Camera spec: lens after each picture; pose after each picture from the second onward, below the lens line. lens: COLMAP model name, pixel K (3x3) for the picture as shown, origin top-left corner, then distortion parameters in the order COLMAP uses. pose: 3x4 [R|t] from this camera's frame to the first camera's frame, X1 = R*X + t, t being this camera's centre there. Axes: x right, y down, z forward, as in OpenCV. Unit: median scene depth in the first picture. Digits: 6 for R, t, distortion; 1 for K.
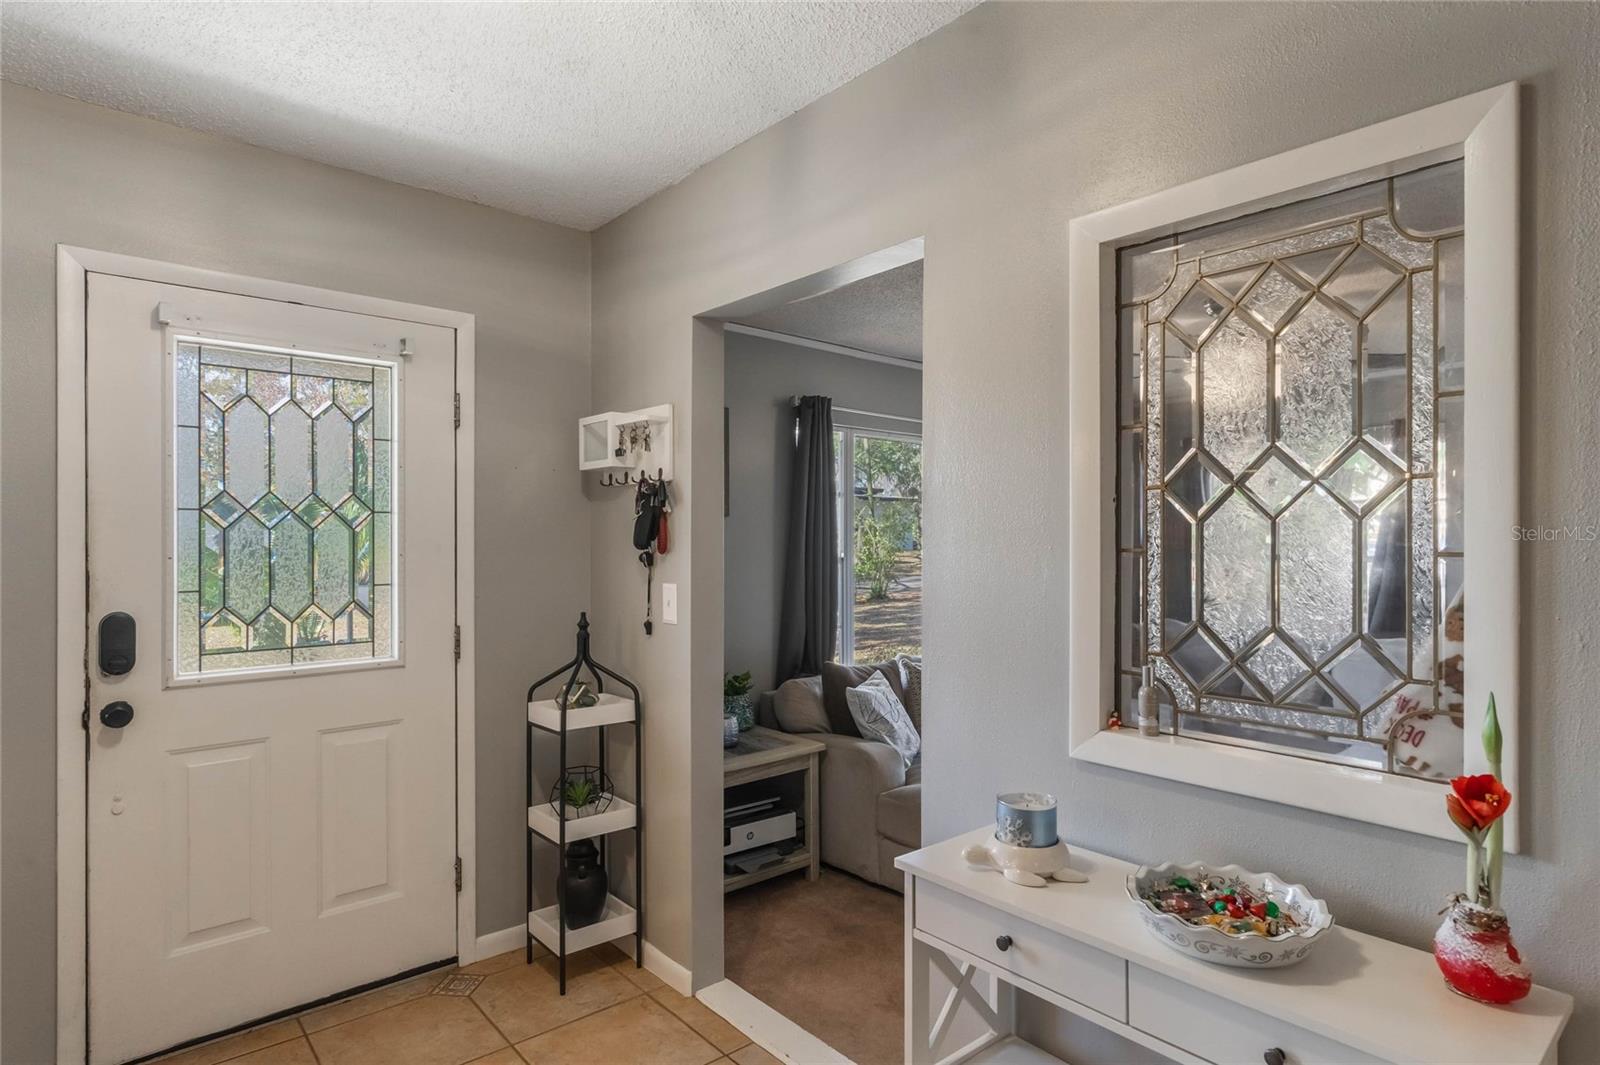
lens RADIAL K [[855.2, 0, 802.8], [0, 855.2, 536.7], [0, 0, 1]] dist [-0.006188, 0.000160]
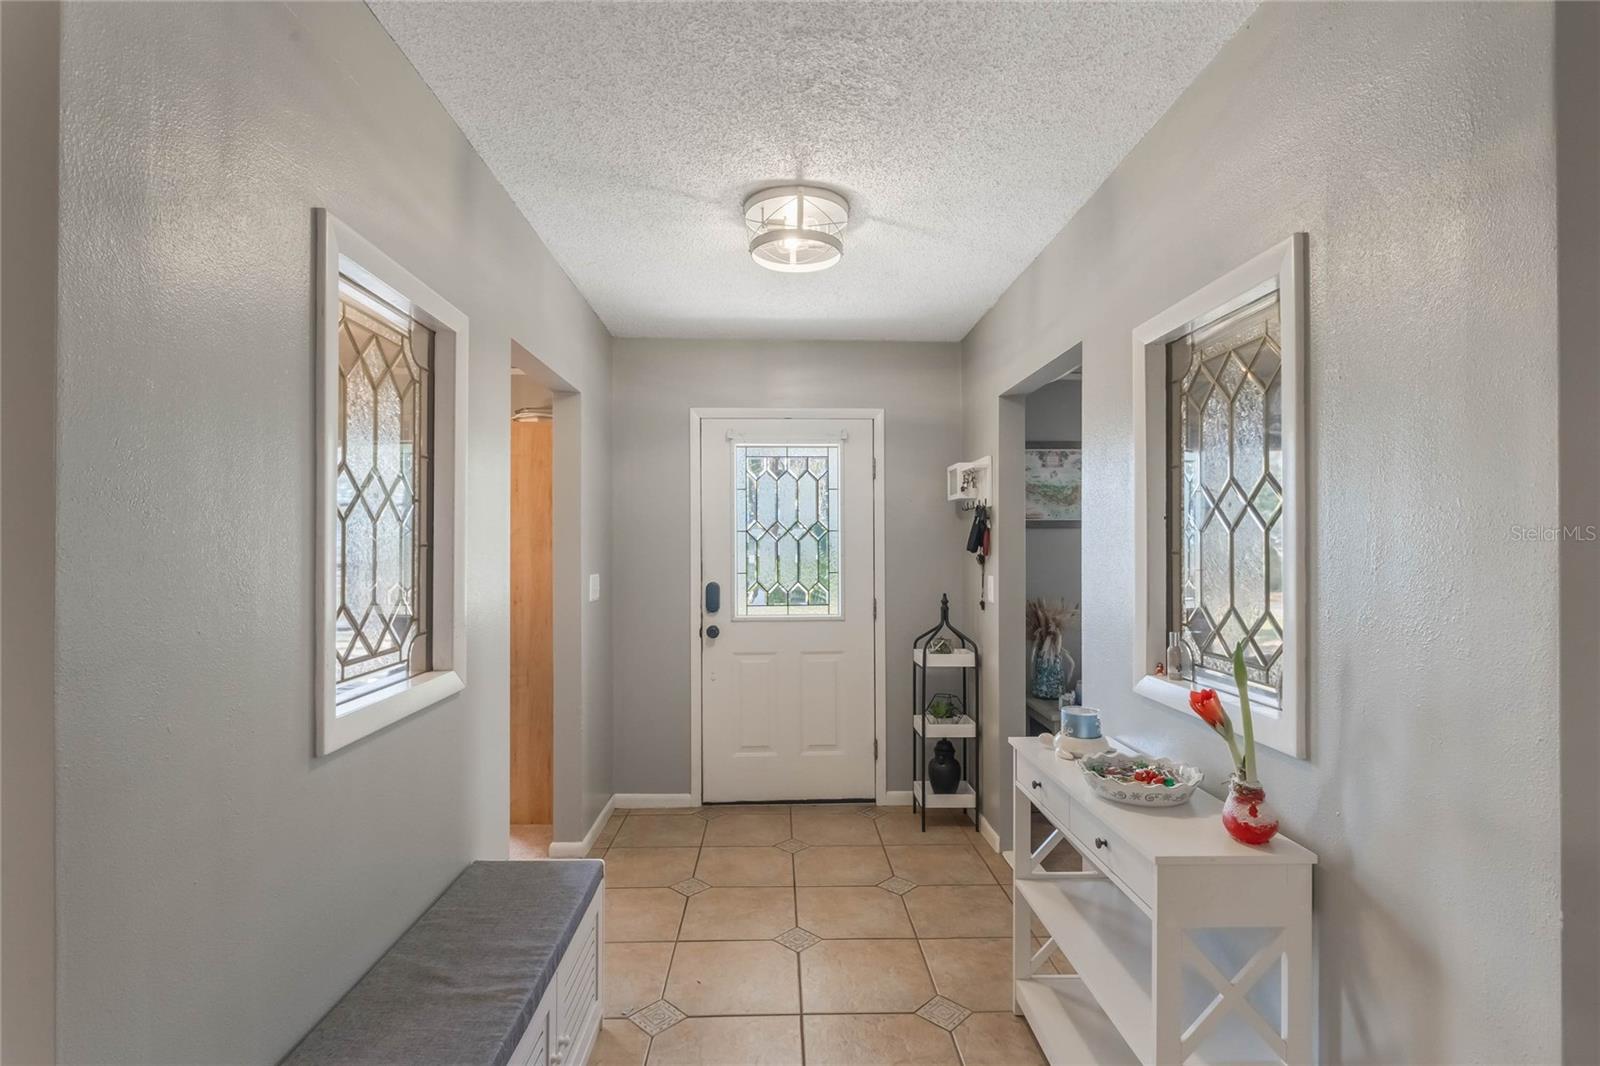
lens RADIAL K [[749.8, 0, 798.9], [0, 749.8, 543.7], [0, 0, 1]] dist [-0.000089, 0.000082]
pose [[0.776620, -0.004323, -0.629954, 0.406865], [0.003804, 0.999990, -0.002174, 0.000587], [0.629957, -0.000708, 0.776629, -0.225192]]
